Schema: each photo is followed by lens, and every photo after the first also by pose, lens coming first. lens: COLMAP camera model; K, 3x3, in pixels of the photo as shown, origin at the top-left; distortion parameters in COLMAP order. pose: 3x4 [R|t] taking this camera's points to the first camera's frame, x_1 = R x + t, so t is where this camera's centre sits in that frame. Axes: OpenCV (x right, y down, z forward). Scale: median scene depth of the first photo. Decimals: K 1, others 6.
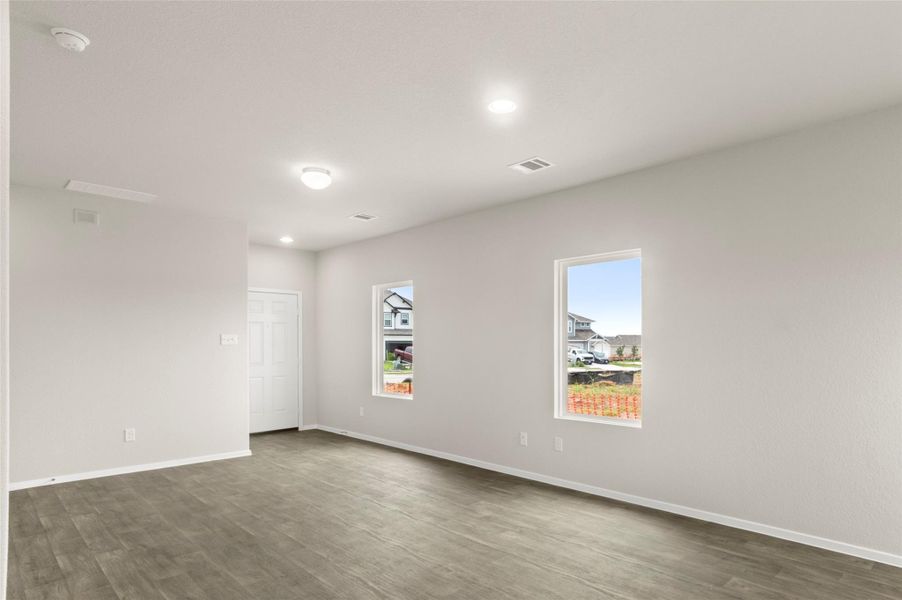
lens RADIAL K [[525.6, 0, 470.3], [0, 525.6, 302.1], [0, 0, 1]] dist [-0.000185, 0.000072]
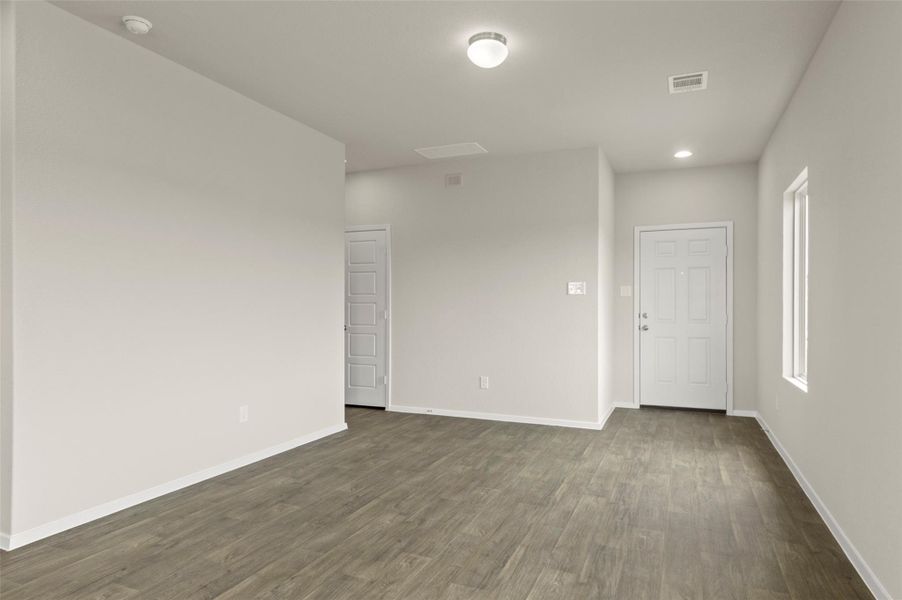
lens RADIAL K [[525.6, 0, 470.3], [0, 525.6, 302.1], [0, 0, 1]] dist [-0.000185, 0.000072]
pose [[0.390918, -0.003297, -0.920420, 0.291380], [0.070794, 0.997139, 0.026495, 0.065847], [0.917699, -0.075517, 0.390033, 0.584736]]
